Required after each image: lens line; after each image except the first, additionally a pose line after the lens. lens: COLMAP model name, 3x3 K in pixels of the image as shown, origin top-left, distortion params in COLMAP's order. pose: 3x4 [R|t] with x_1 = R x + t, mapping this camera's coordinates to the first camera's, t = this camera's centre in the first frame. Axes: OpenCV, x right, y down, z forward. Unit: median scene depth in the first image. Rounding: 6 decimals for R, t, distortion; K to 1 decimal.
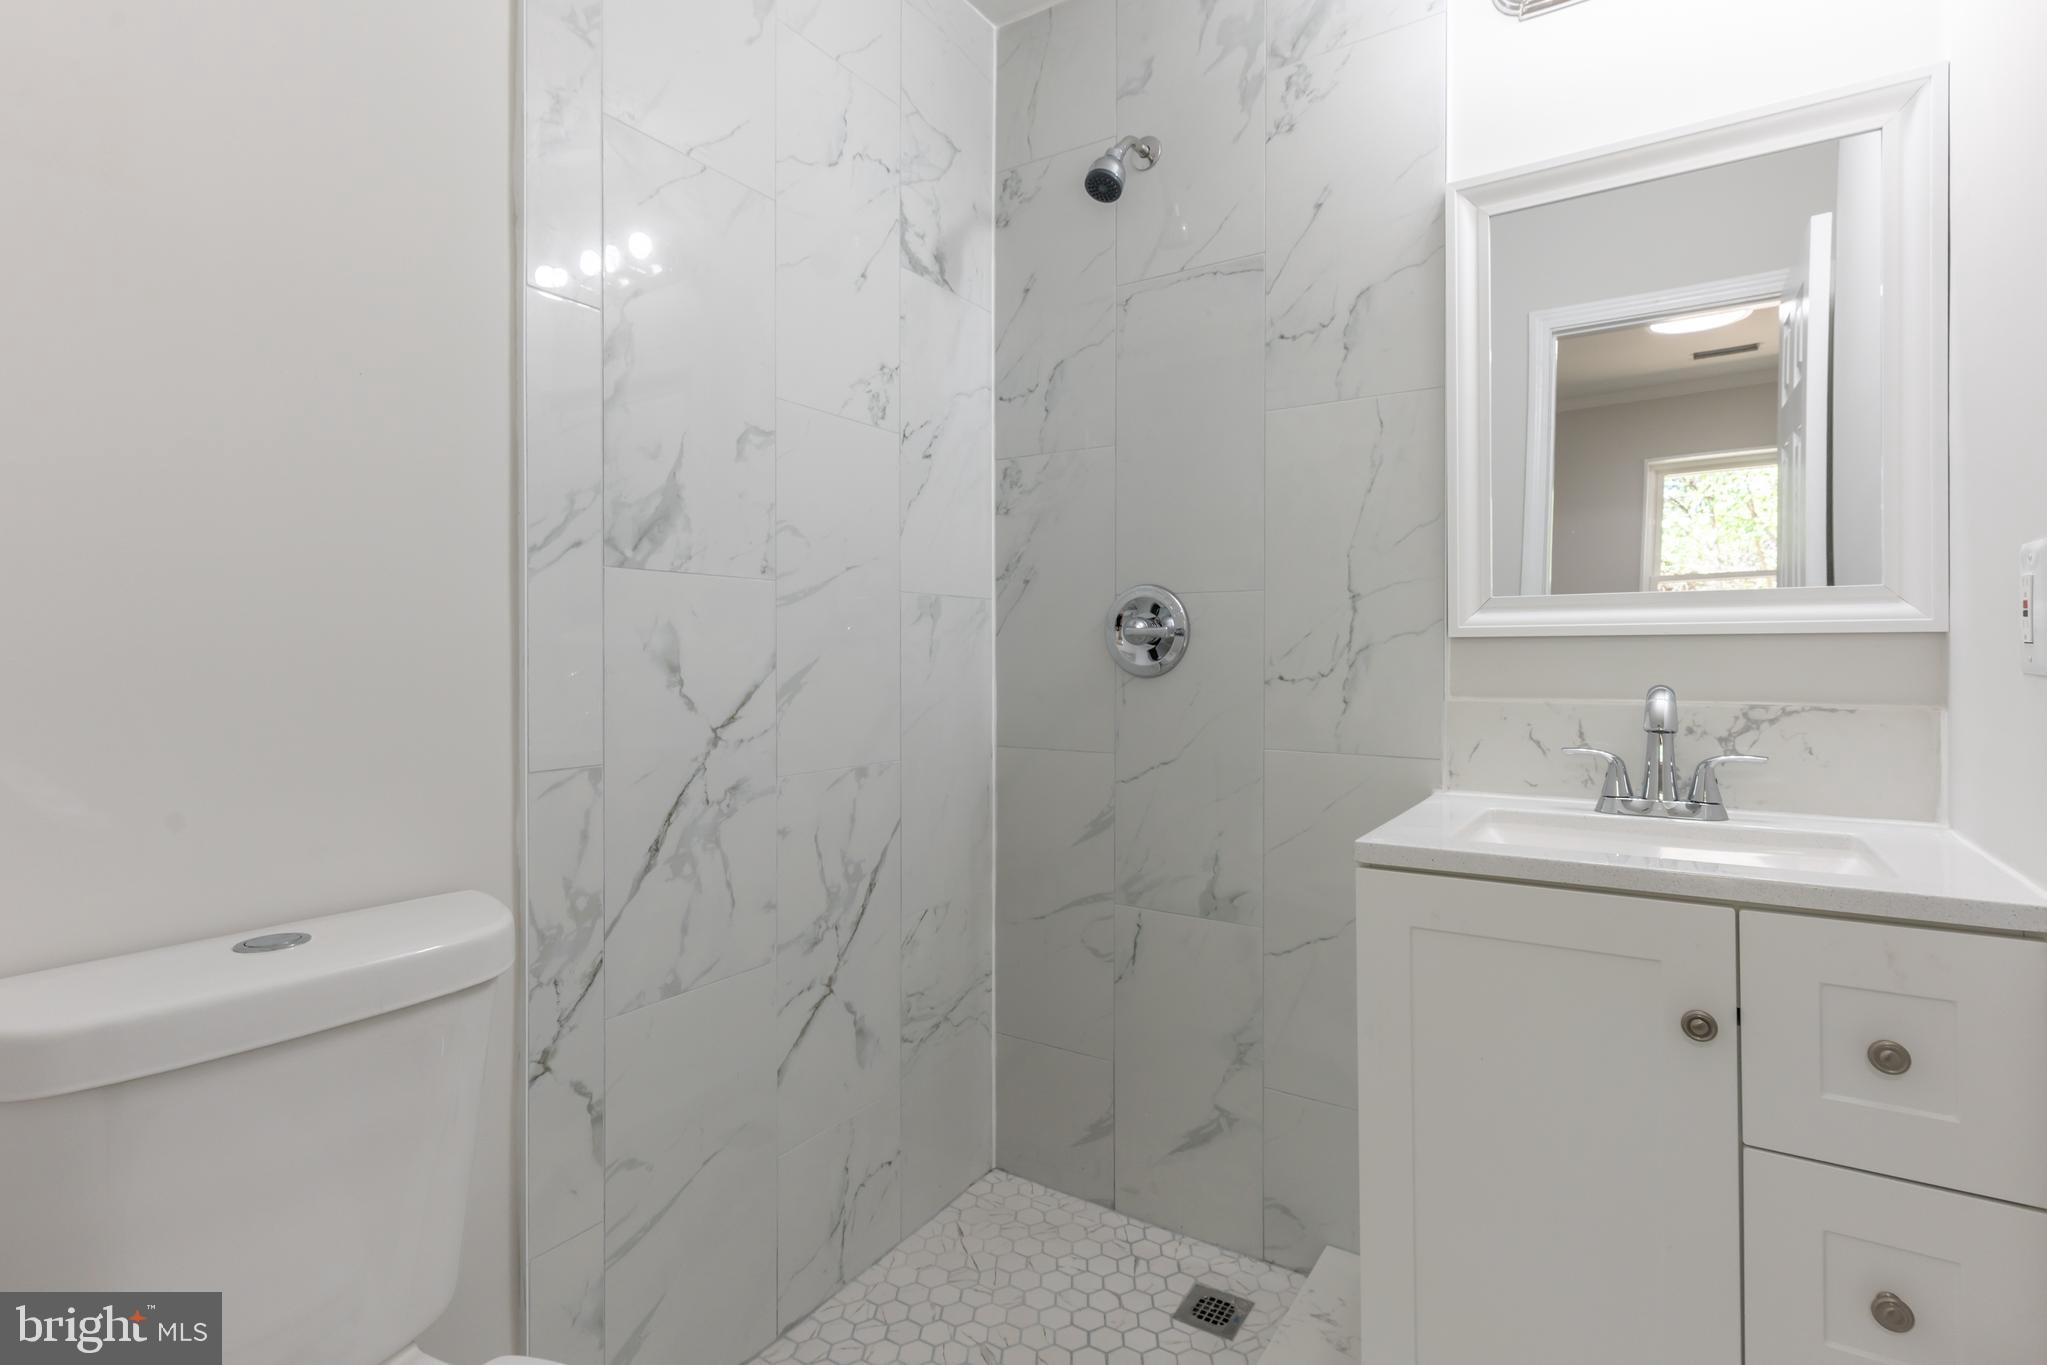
lens RADIAL K [[982.8, 0, 1021.4], [0, 982.8, 656.5], [0, 0, 1]] dist [-0.001109, 0.000032]
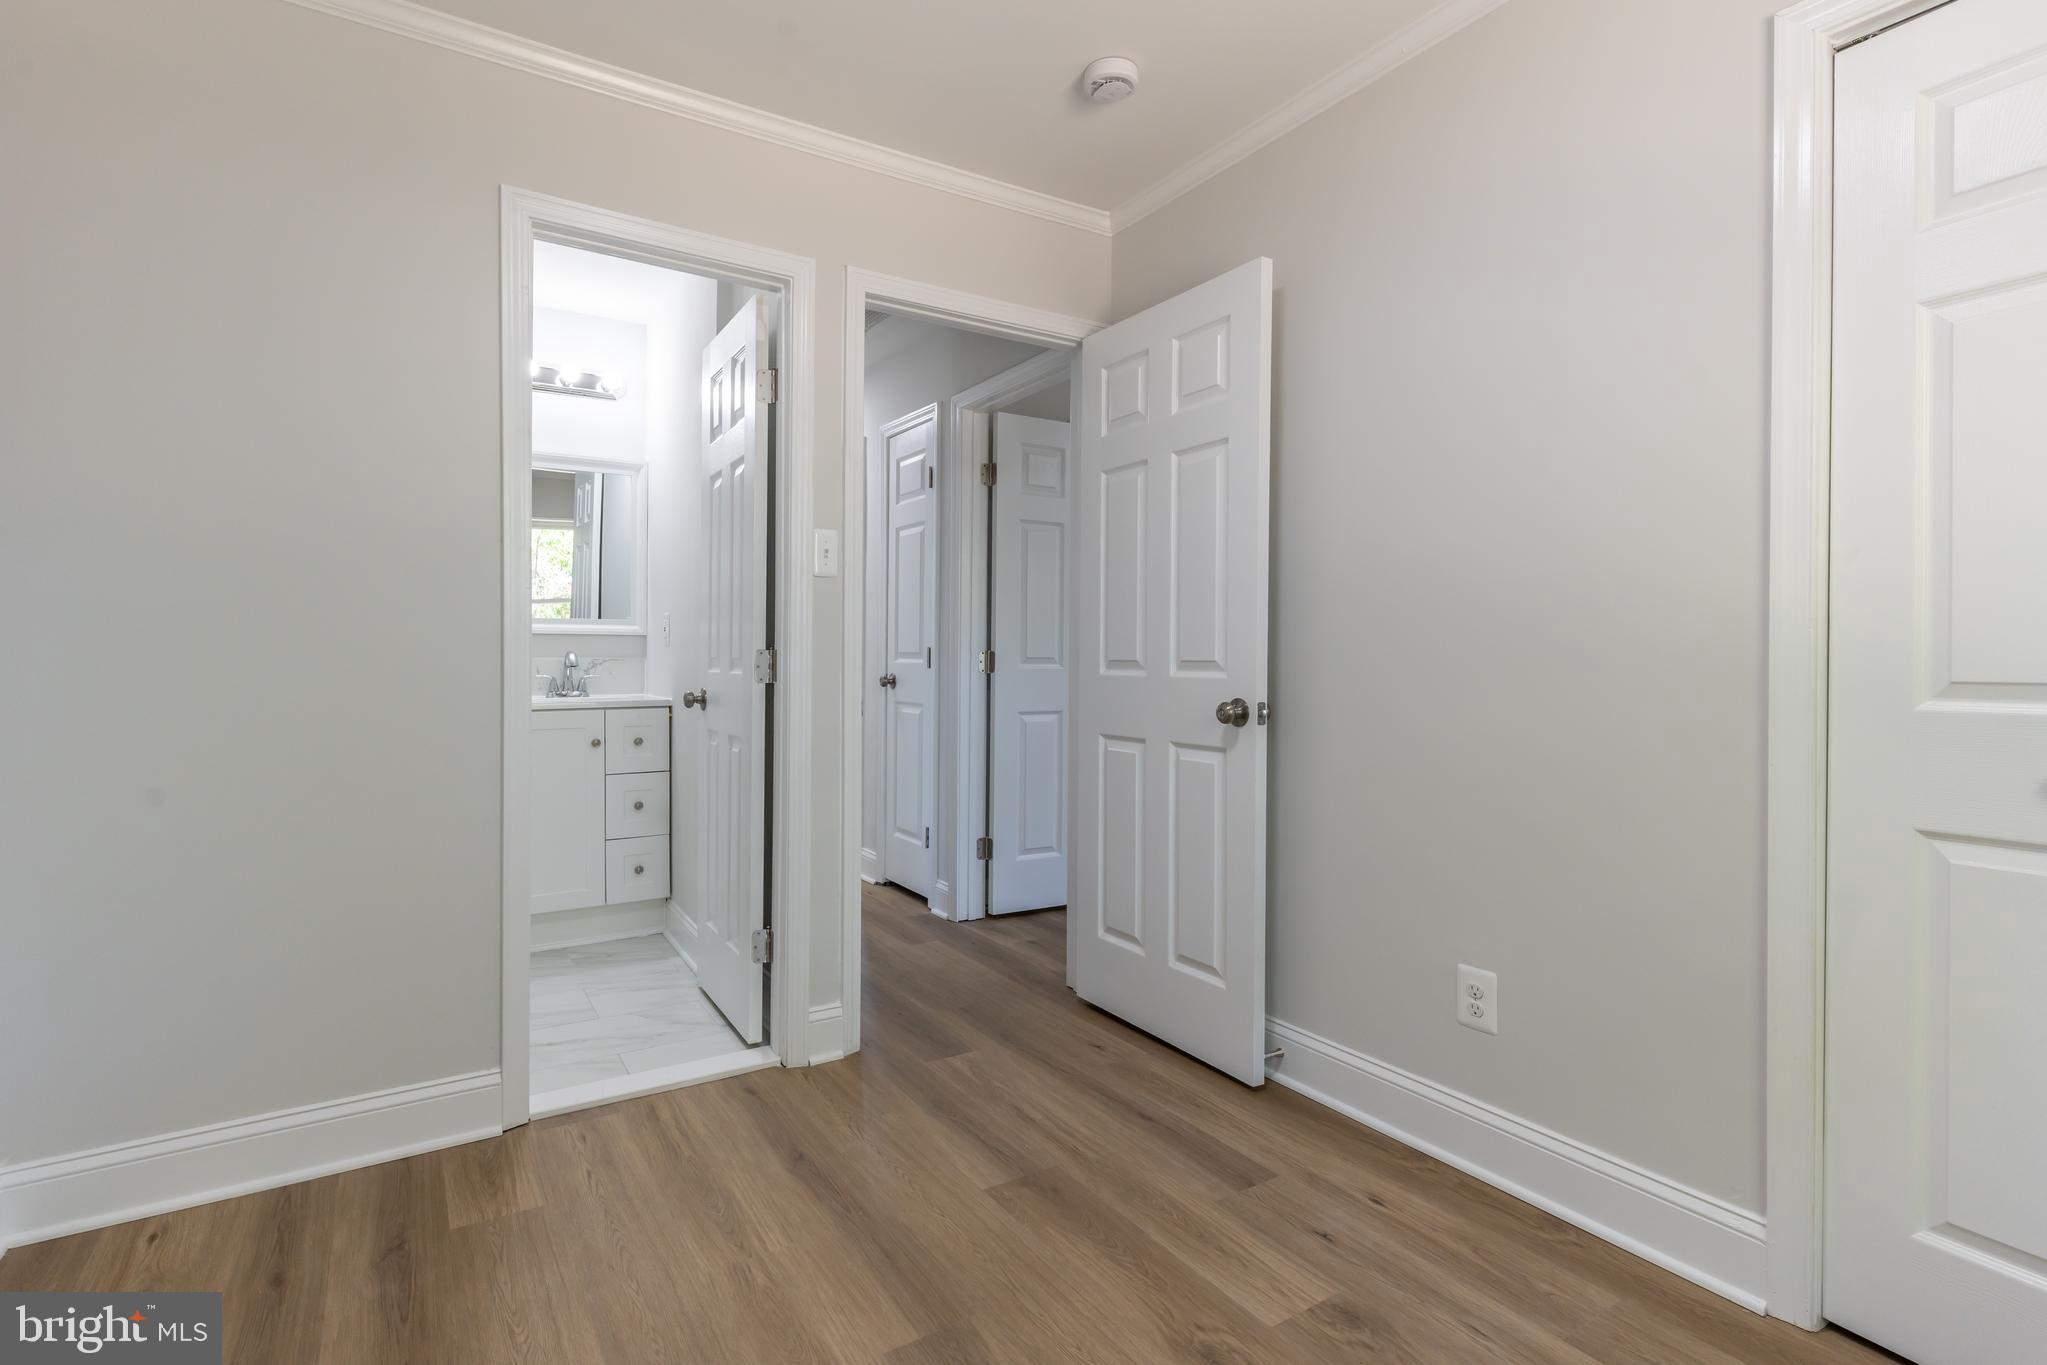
lens RADIAL K [[982.8, 0, 1021.4], [0, 982.8, 656.5], [0, 0, 1]] dist [-0.001109, 0.000032]
pose [[0.416016, 0.002078, 0.909355, -1.453279], [-0.006436, 0.999979, 0.000659, 0.034440], [-0.909334, -0.006127, 0.416021, -1.437230]]
